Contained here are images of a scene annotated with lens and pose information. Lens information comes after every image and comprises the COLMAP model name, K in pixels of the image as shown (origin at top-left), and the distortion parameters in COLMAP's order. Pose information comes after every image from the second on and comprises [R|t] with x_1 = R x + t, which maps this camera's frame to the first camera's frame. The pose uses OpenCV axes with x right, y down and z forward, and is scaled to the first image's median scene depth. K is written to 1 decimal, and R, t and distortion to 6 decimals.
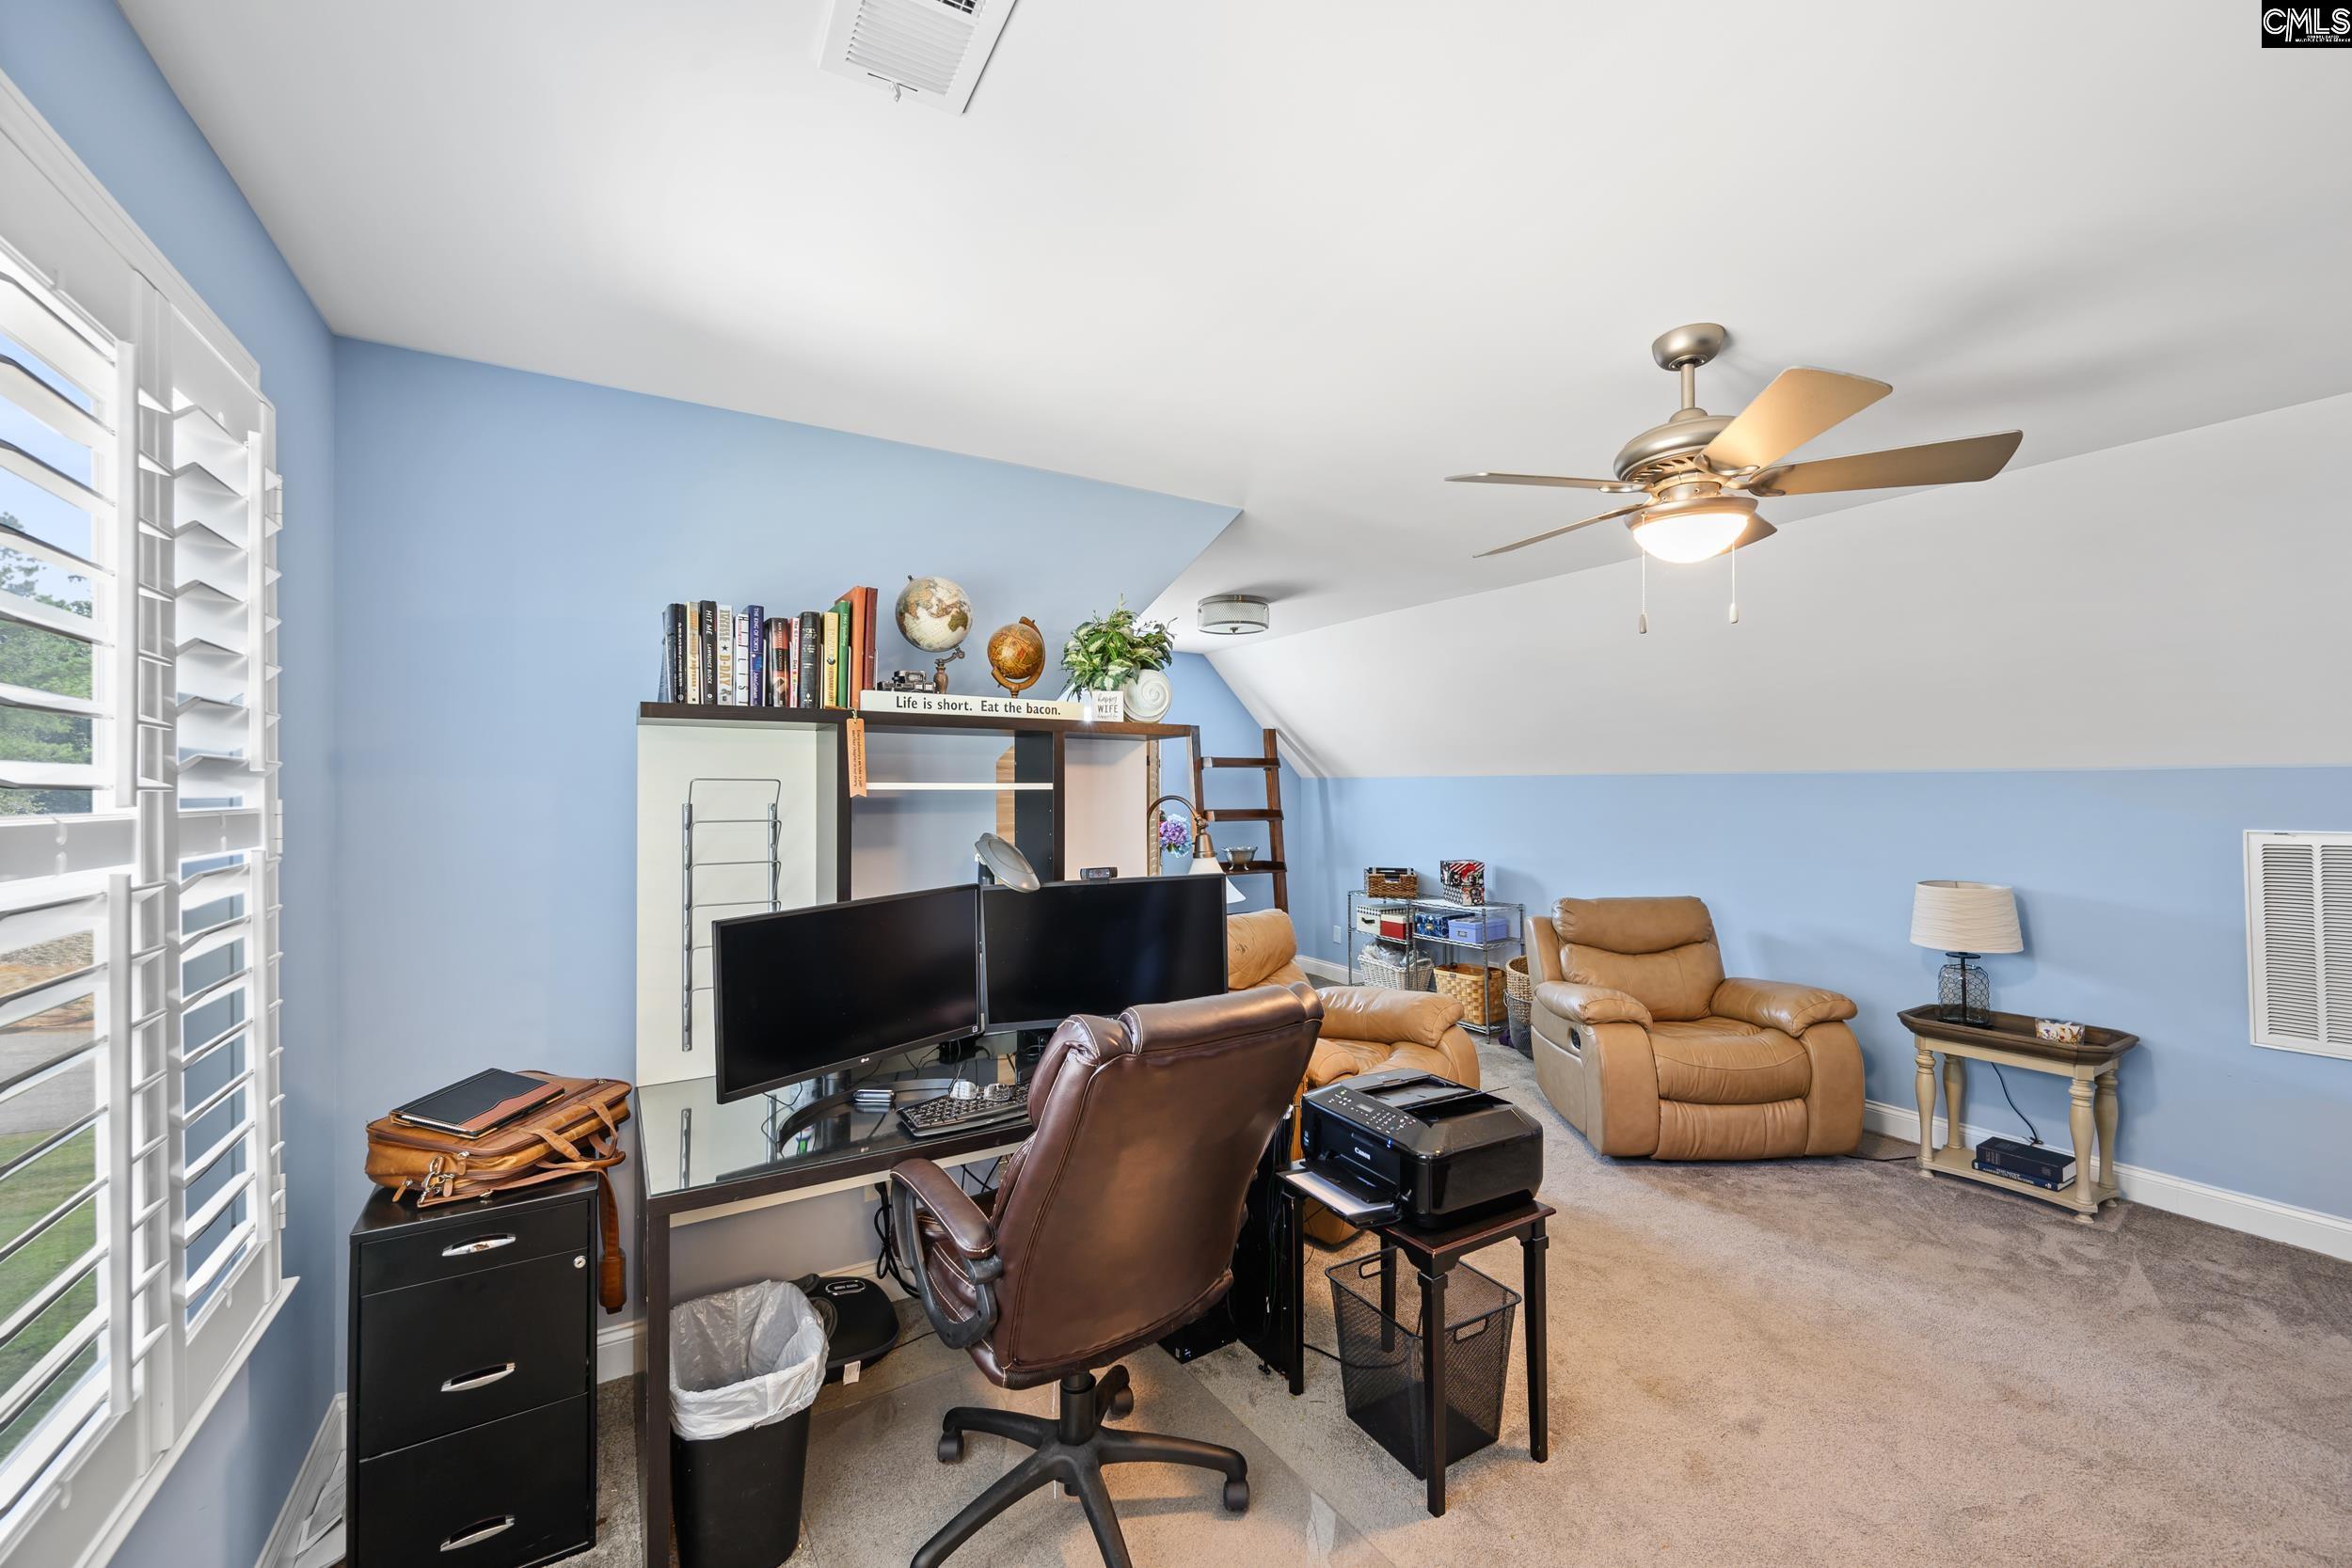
lens RADIAL K [[935.7, 0, 1177.8], [0, 935.7, 778.4], [0, 0, 1]] dist [-0.009874, -0.000026]
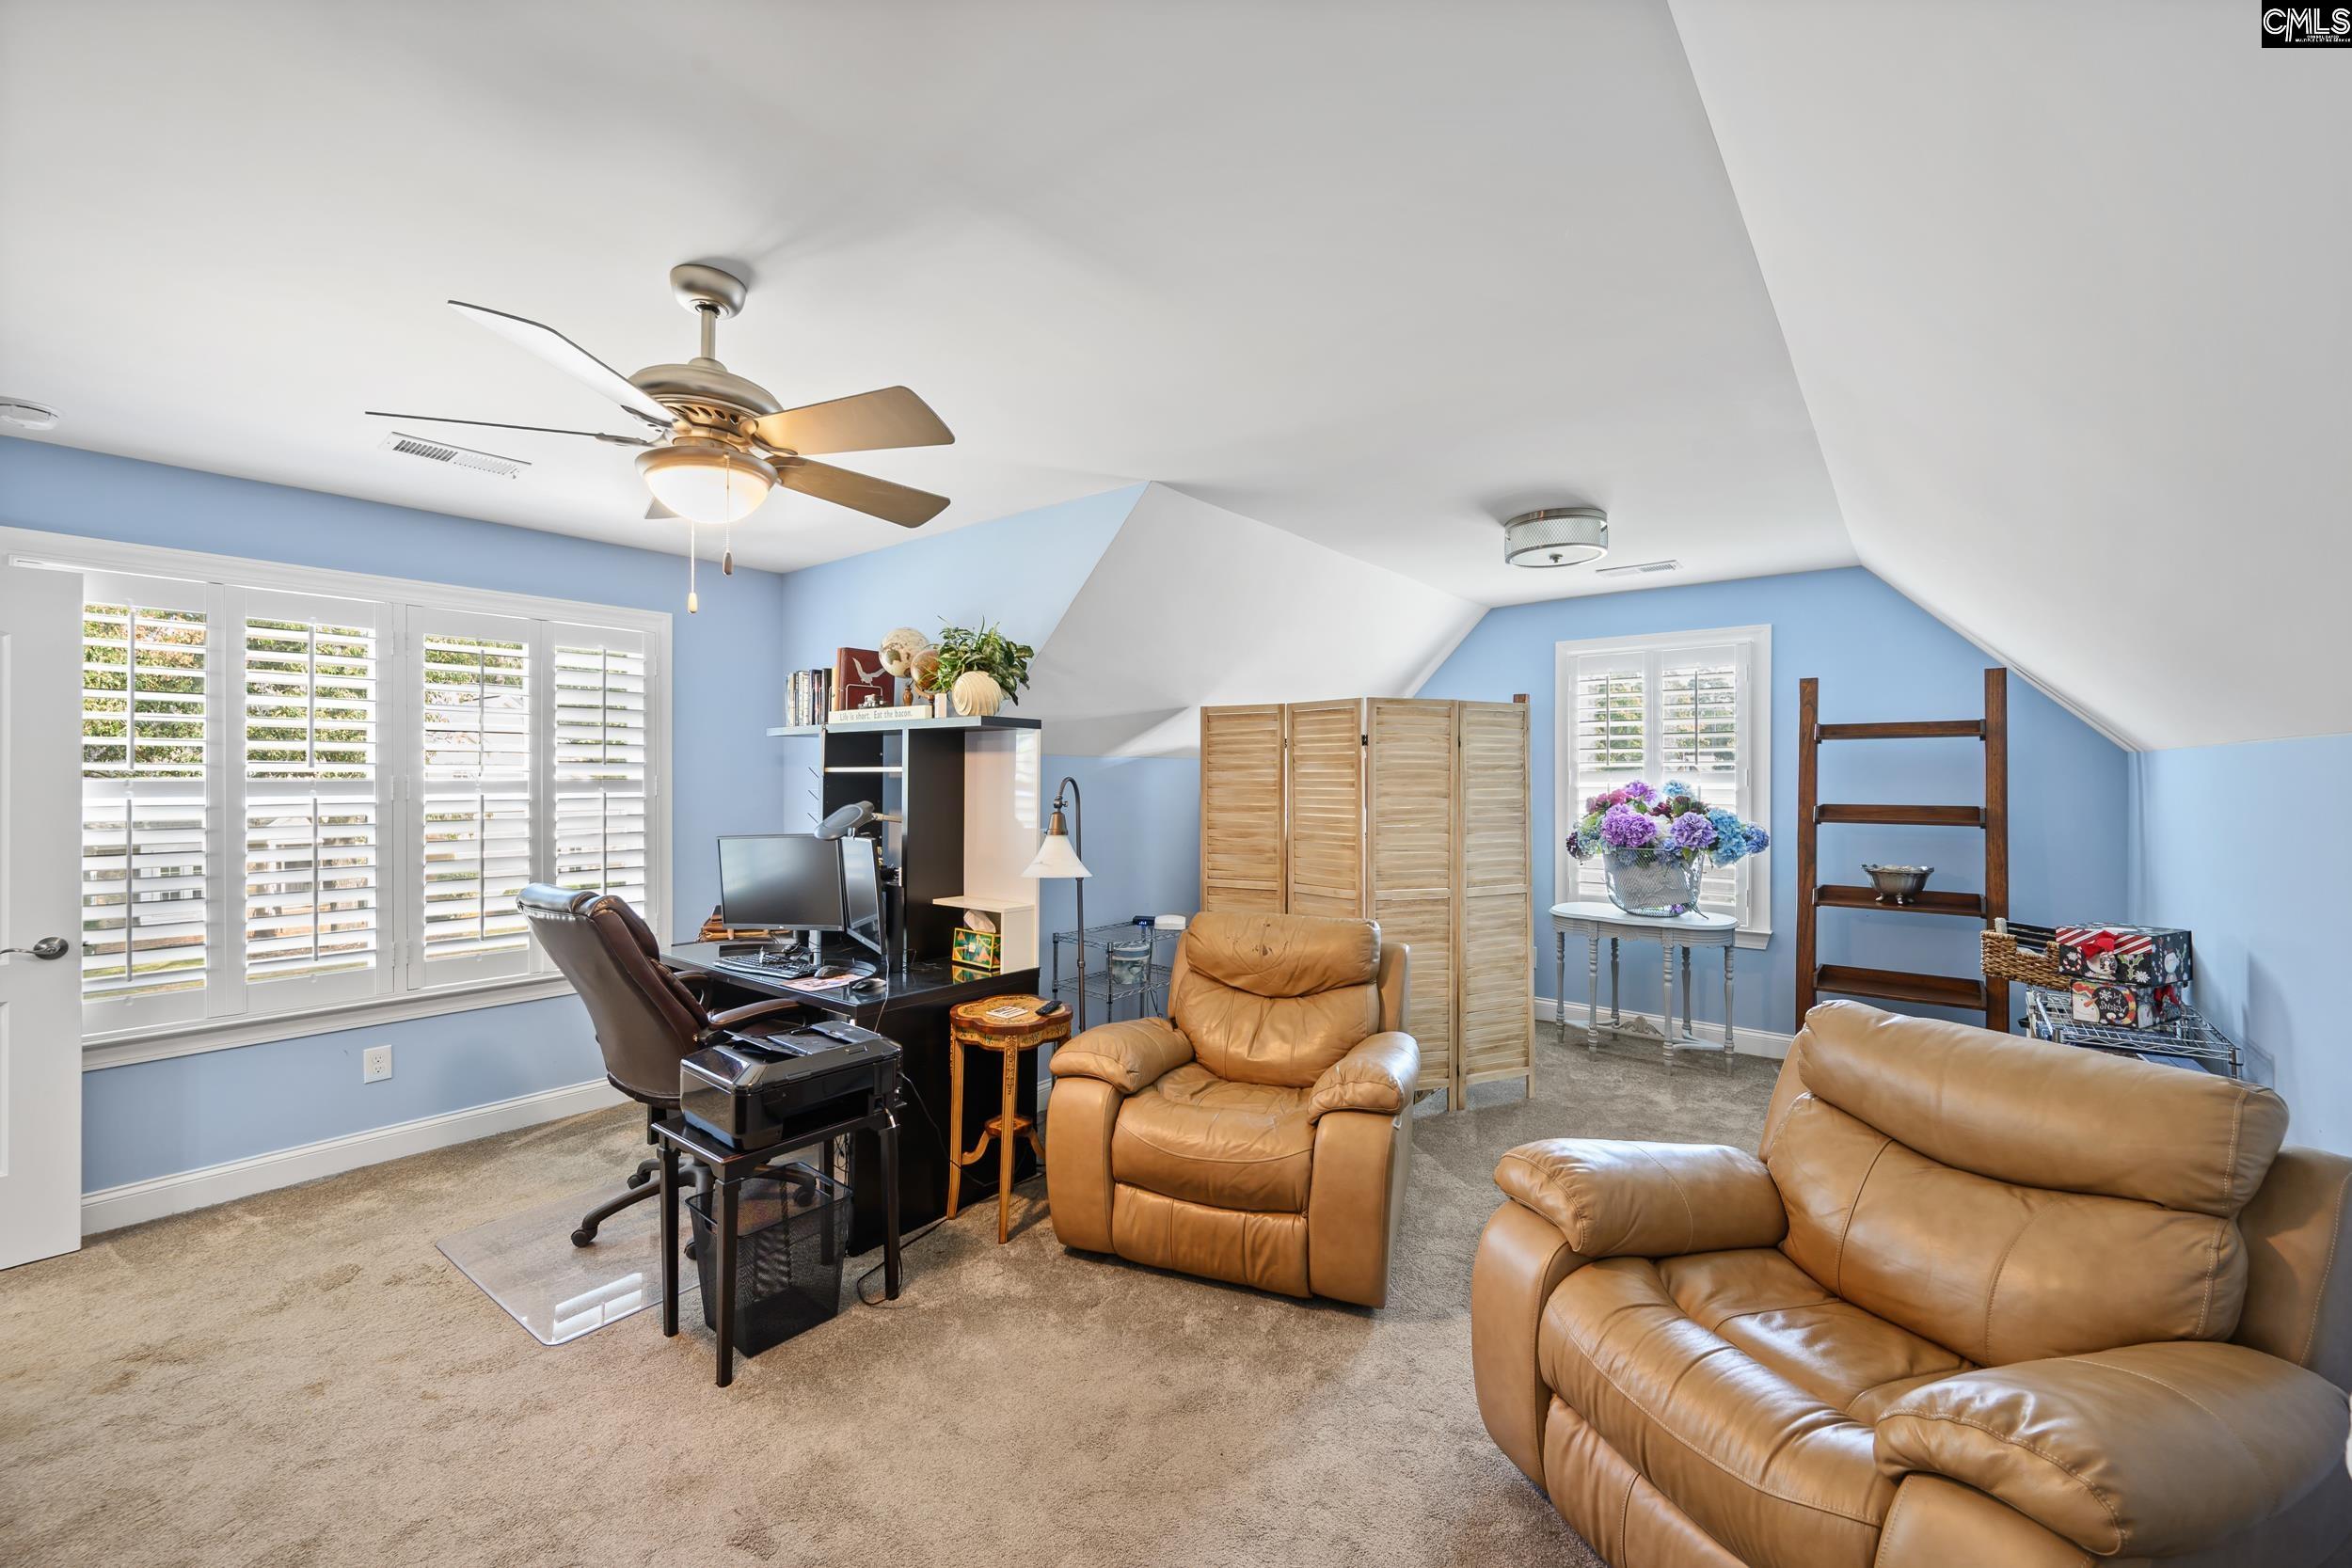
lens RADIAL K [[935.7, 0, 1175.0], [0, 935.7, 783.6], [0, 0, 1]] dist [-0.009874, -0.000026]
pose [[0.346530, 0.010109, -0.937984, 0.478508], [0.009564, 0.999852, 0.014309, 0.005075], [0.937990, -0.013929, 0.346382, 0.335855]]
